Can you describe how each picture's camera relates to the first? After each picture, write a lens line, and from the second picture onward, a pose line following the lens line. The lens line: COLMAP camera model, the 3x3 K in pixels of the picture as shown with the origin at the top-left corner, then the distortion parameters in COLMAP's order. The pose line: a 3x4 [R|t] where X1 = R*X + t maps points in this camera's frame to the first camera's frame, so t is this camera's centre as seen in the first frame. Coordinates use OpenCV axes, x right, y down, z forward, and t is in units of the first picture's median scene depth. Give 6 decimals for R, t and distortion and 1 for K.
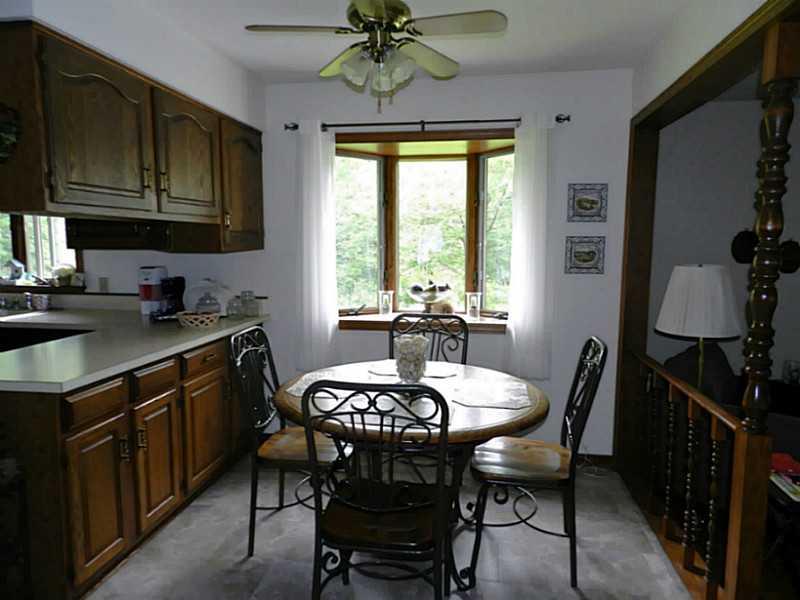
lens RADIAL K [[539.5, 0, 400.0], [0, 539.5, 300.0], [0, 0, 1]] dist [0.013829, 0.000008]
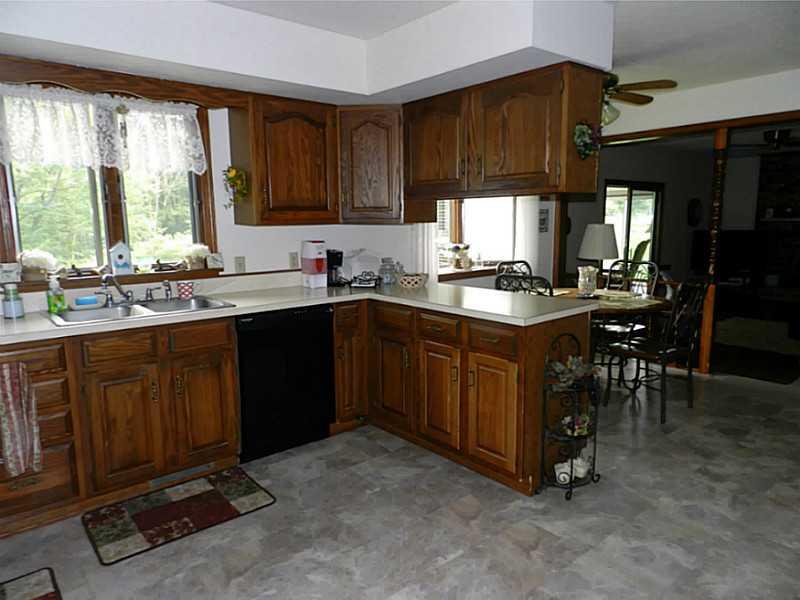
lens RADIAL K [[548.6, 0, 400.0], [0, 548.6, 300.0], [0, 0, 1]] dist [0.006229, 0.000222]
pose [[0.659097, -0.126313, 0.741374, -1.132345], [0.091234, 0.991943, 0.087895, -0.027154], [-0.746503, 0.009707, 0.665311, 0.192031]]
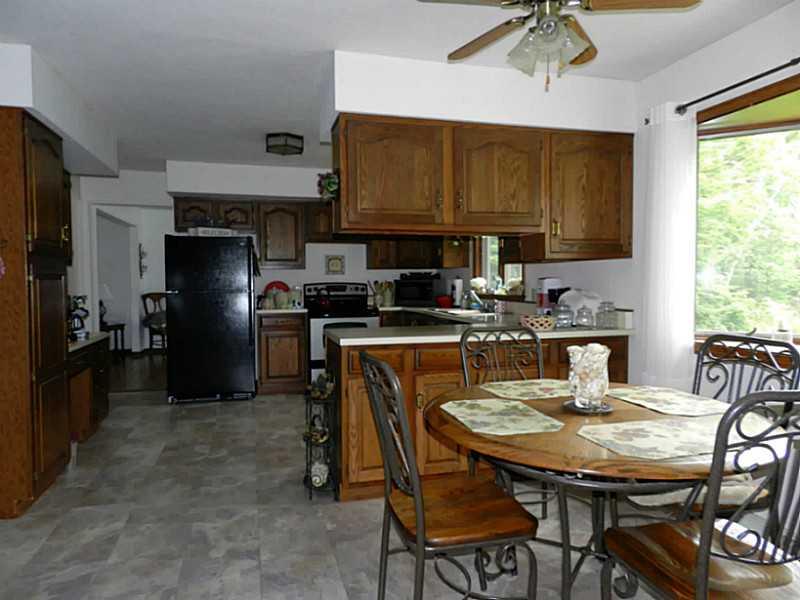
lens RADIAL K [[539.5, 0, 400.0], [0, 539.5, 300.0], [0, 0, 1]] dist [0.013829, 0.000008]
pose [[0.415977, 0.030006, -0.908880, 0.427256], [-0.092134, 0.995703, -0.009296, 0.022742], [0.904696, 0.087606, 0.416954, 0.261128]]
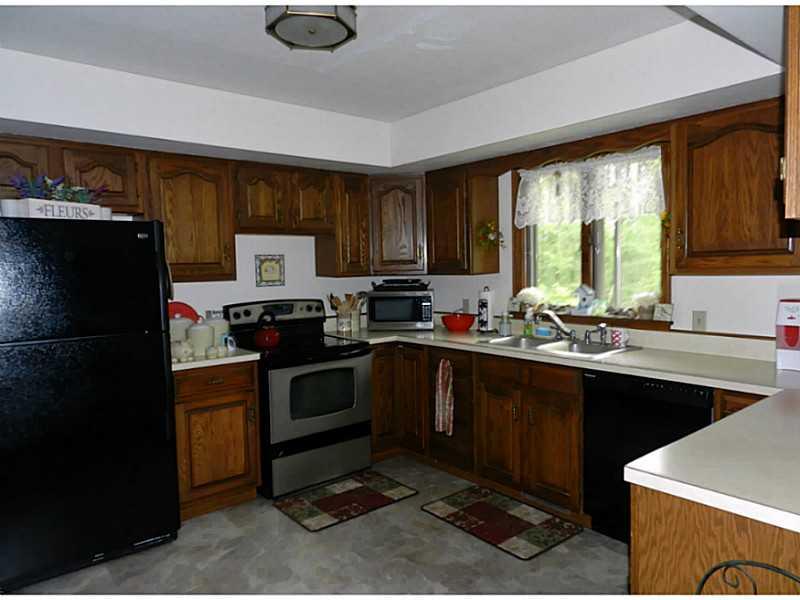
lens RADIAL K [[548.6, 0, 400.0], [0, 548.6, 300.0], [0, 0, 1]] dist [0.006229, 0.000222]
pose [[0.745413, 0.024664, -0.666146, -0.369007], [-0.050266, 0.998550, -0.019276, -0.022318], [0.664705, 0.047853, 0.745572, 0.157062]]
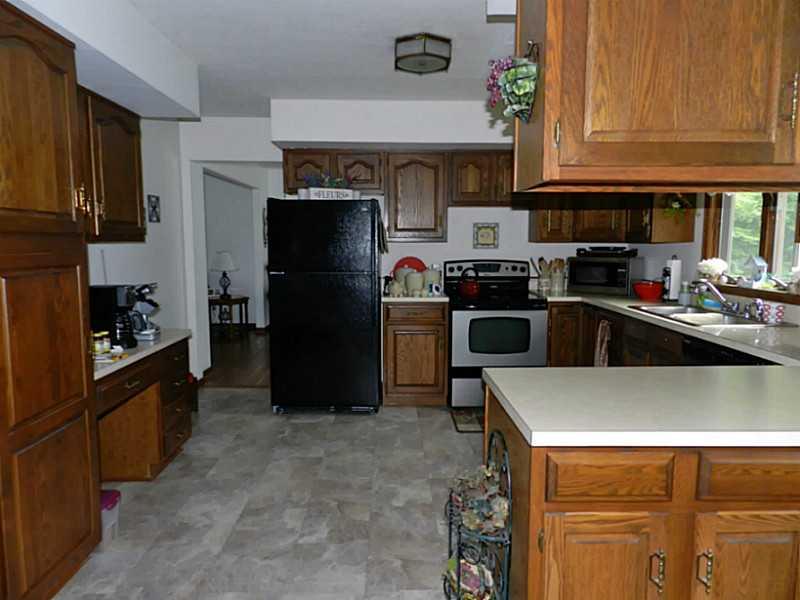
lens RADIAL K [[539.5, 0, 400.0], [0, 539.5, 300.0], [0, 0, 1]] dist [0.013829, 0.000008]
pose [[0.177310, 0.105226, -0.978514, -0.003966], [-0.107715, 0.990369, 0.086983, -0.025799], [0.978243, 0.089978, 0.186936, 0.358159]]
